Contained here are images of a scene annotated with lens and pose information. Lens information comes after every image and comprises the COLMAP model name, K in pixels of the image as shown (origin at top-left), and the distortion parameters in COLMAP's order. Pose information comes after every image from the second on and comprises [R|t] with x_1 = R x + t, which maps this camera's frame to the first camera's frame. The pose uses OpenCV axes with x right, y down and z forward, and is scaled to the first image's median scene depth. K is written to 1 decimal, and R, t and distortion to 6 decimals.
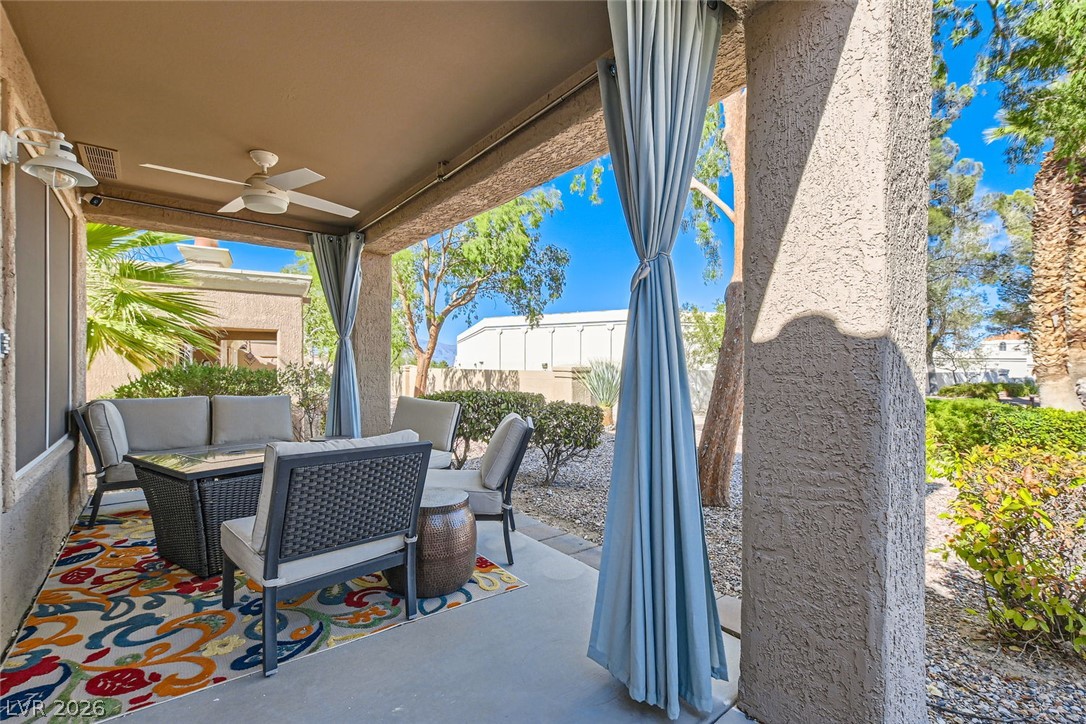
lens RADIAL K [[469.4, 0, 546.0], [0, 469.4, 361.9], [0, 0, 1]] dist [-0.000037, -0.001822]
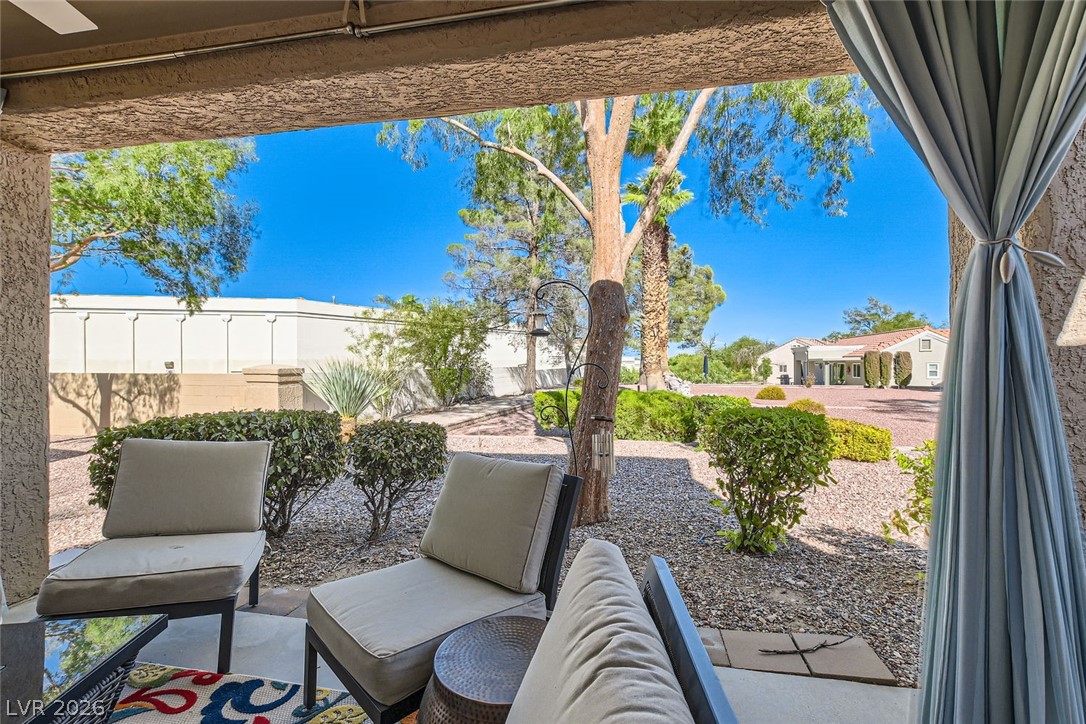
lens RADIAL K [[469.4, 0, 541.6], [0, 469.4, 356.2], [0, 0, 1]] dist [-0.000037, -0.001822]
pose [[0.760603, 0.003920, 0.649205, -0.113051], [-0.000464, 0.999985, -0.005495, -0.004928], [-0.649217, 0.003878, 0.760593, 0.127621]]
